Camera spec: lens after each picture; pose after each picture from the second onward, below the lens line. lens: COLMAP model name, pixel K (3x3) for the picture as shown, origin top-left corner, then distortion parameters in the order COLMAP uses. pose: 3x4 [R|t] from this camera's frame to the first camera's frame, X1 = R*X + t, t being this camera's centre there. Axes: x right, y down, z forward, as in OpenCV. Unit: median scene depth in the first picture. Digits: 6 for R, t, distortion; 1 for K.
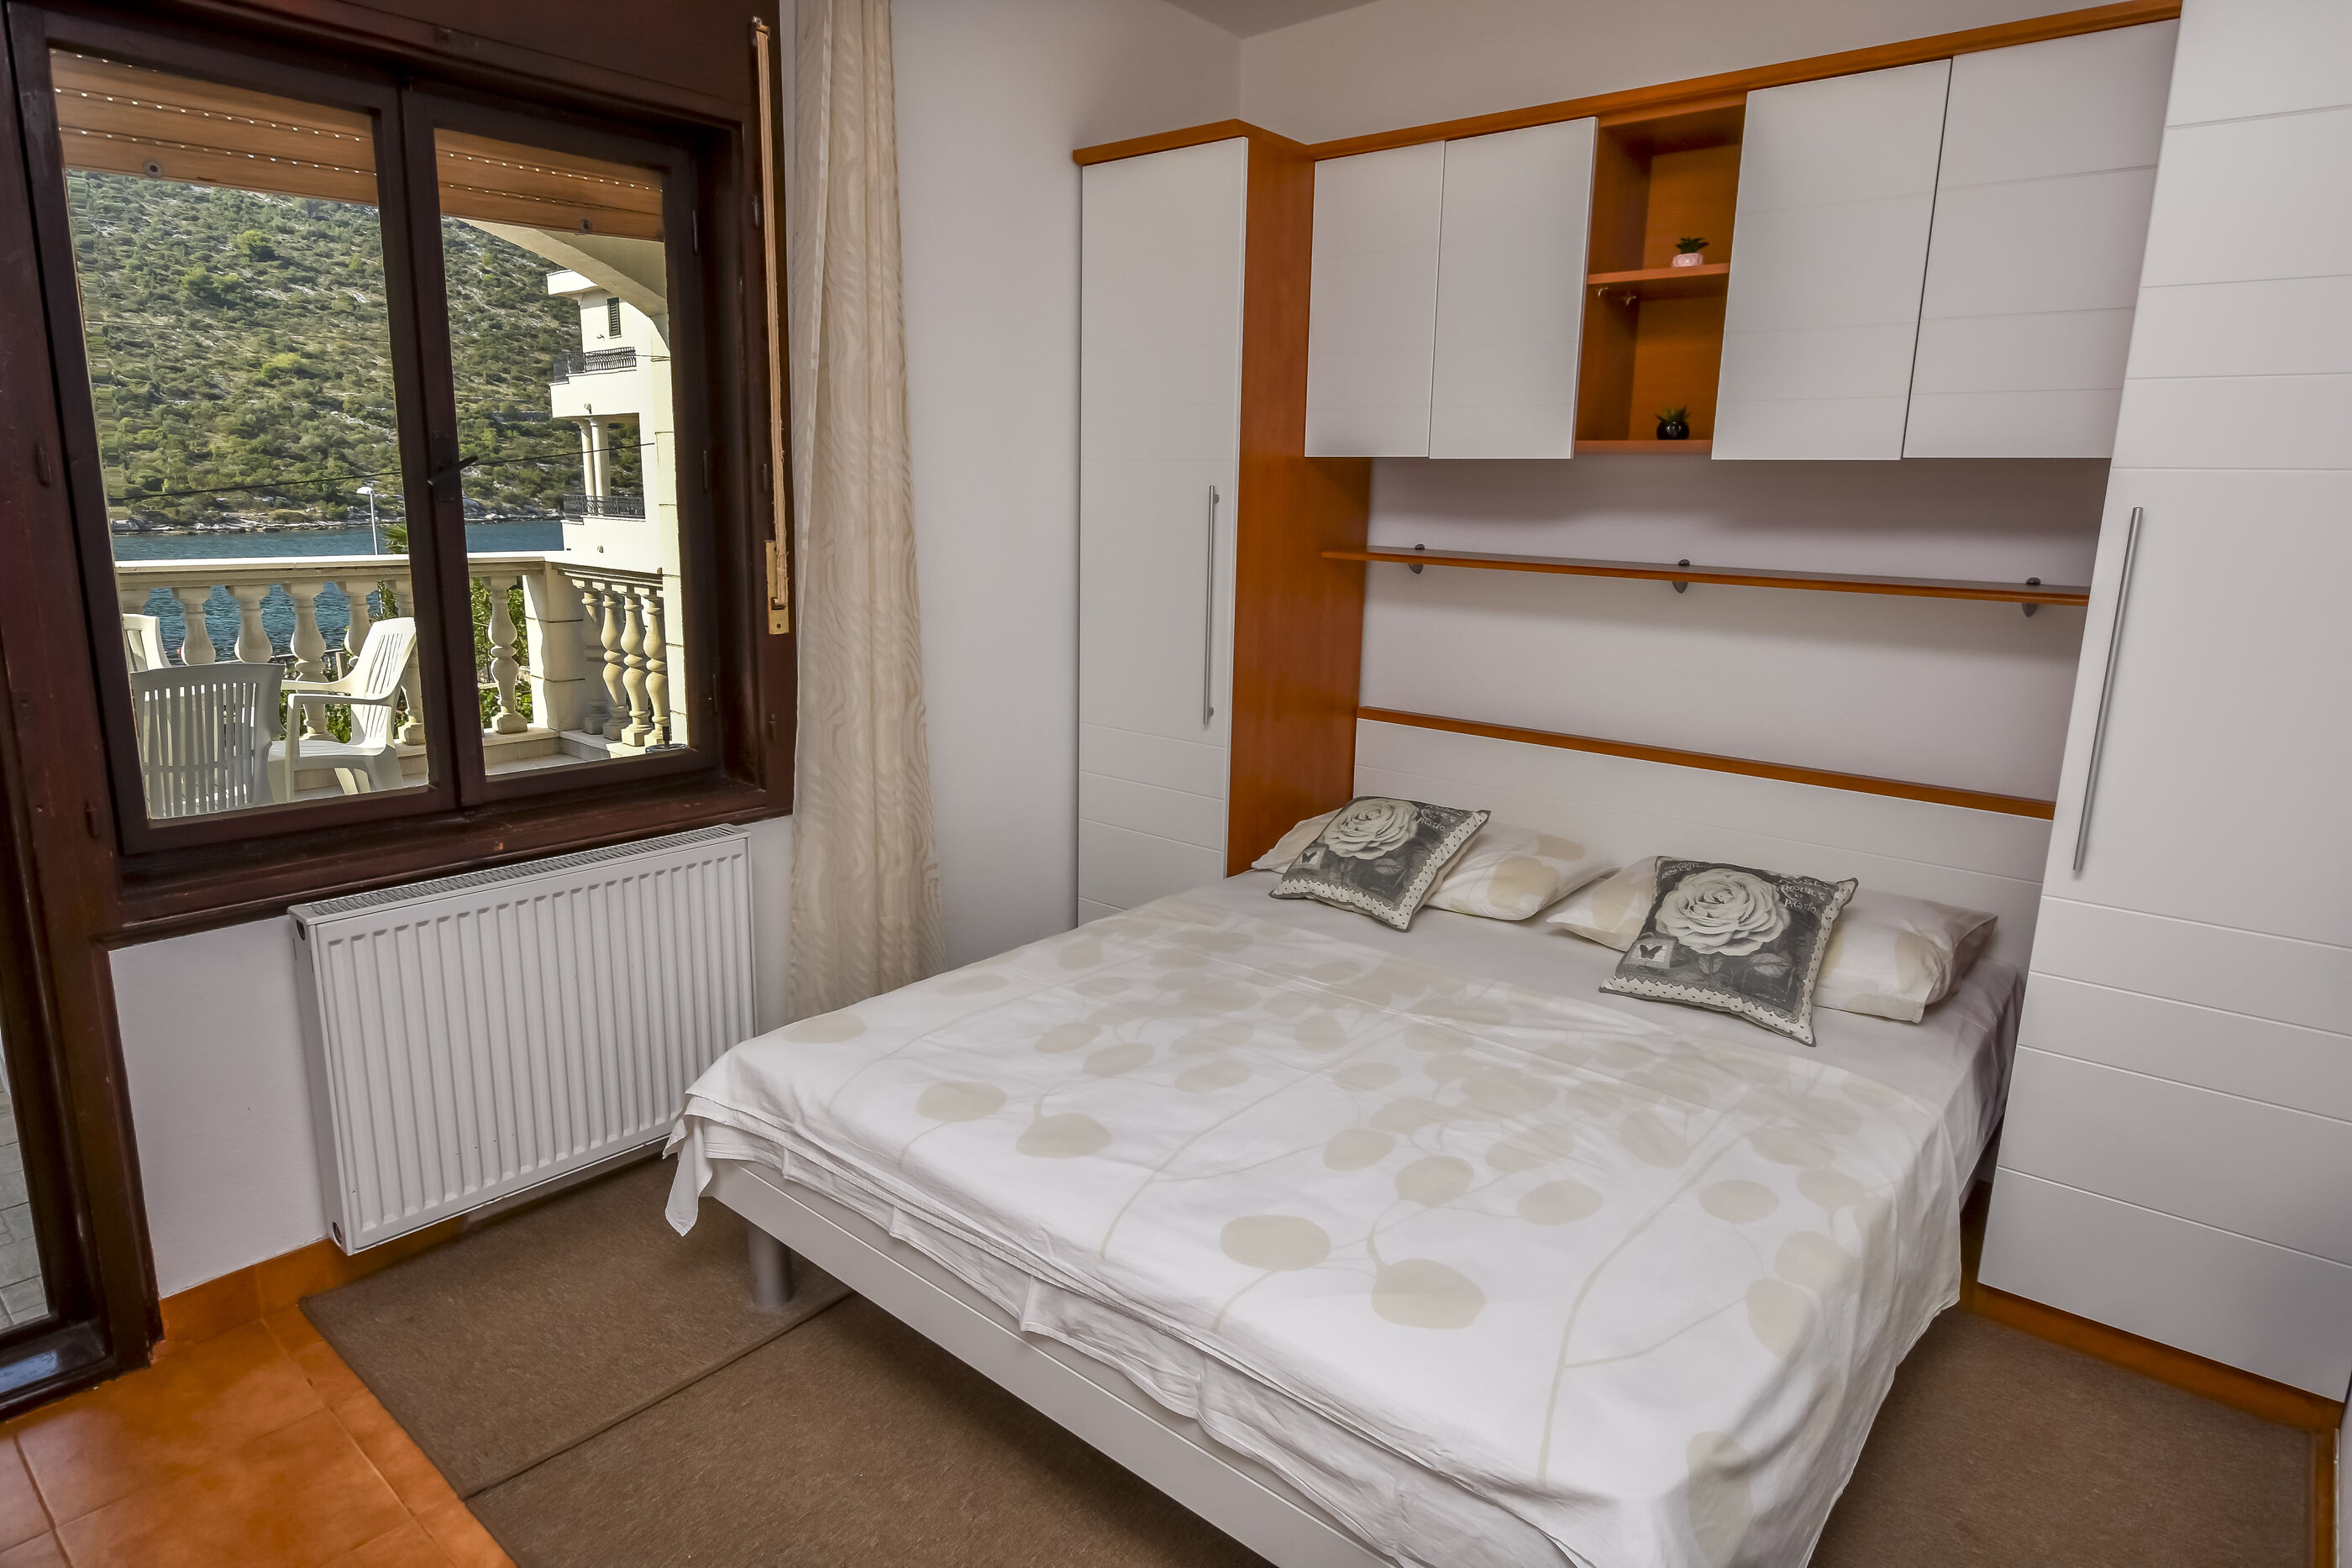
lens RADIAL K [[1279.3, 0, 1107.3], [0, 1279.3, 870.2], [0, 0, 1]] dist [-0.019669, 0.001194]
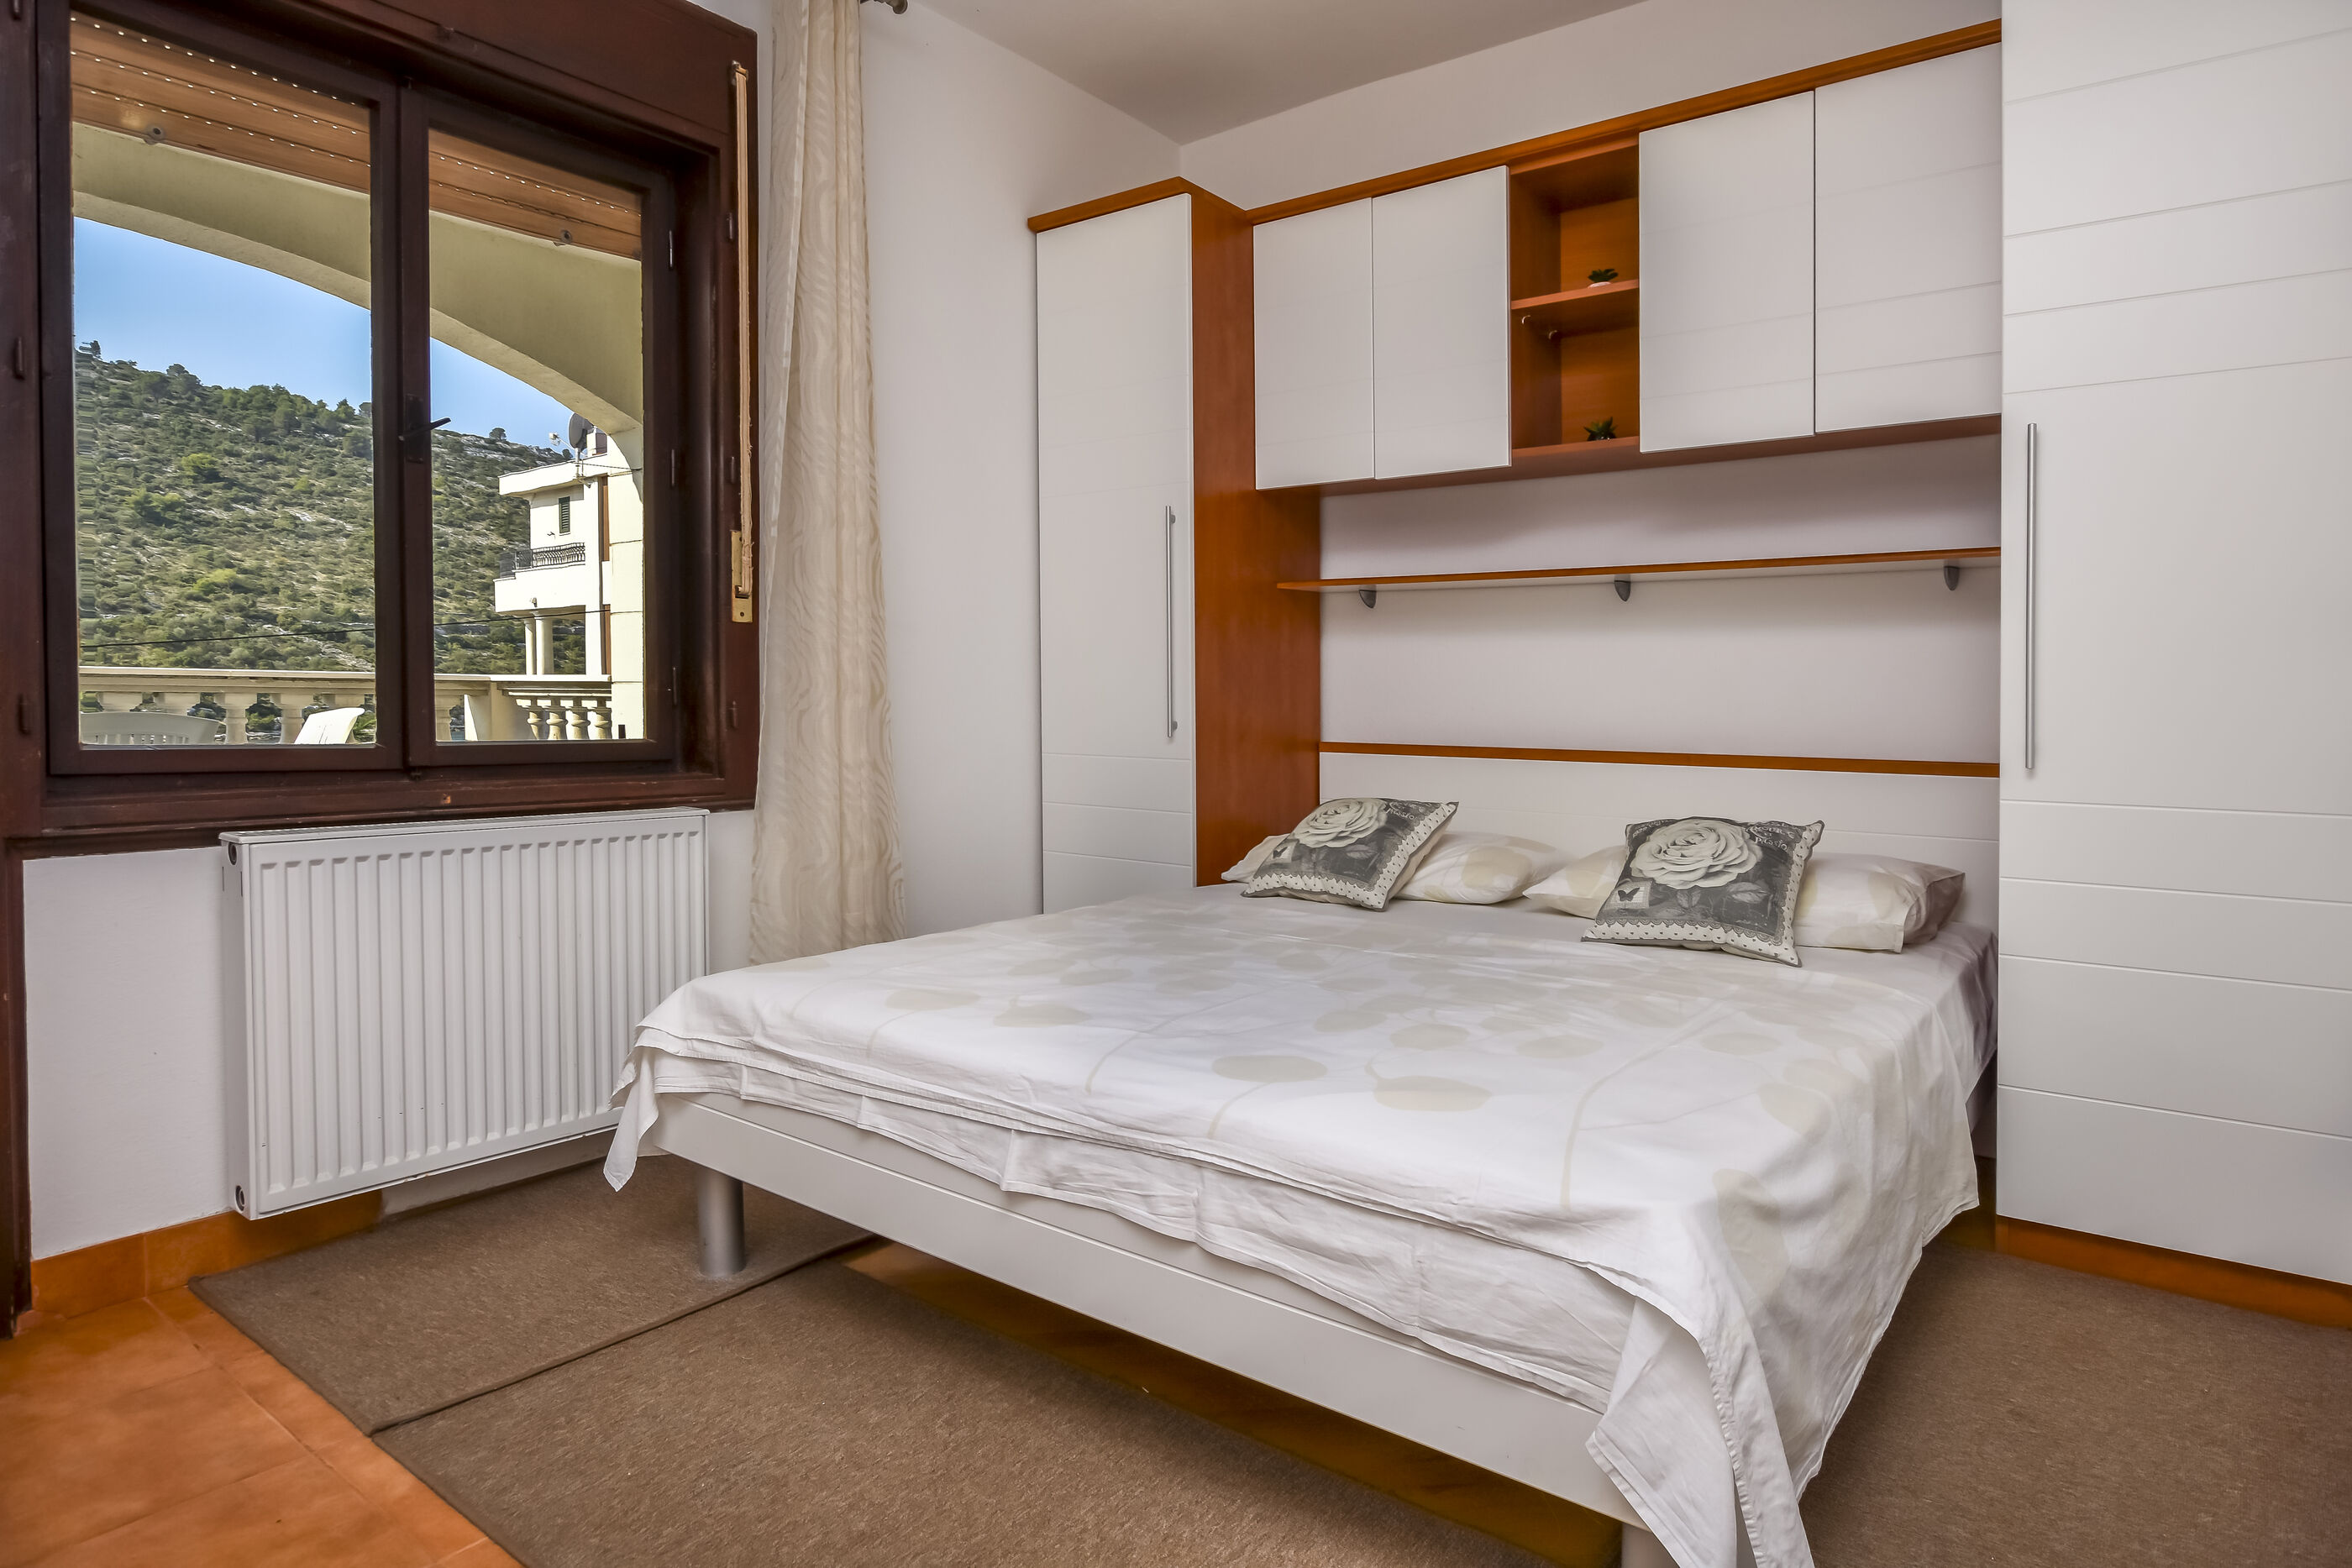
lens RADIAL K [[1325.4, 0, 1126.5], [0, 1325.4, 834.6], [0, 0, 1]] dist [-0.021383, 0.002565]
pose [[0.998522, -0.020317, 0.050403, -0.013477], [0.029169, 0.982929, -0.181659, 0.187907], [-0.045852, 0.182860, 0.982069, 0.001540]]
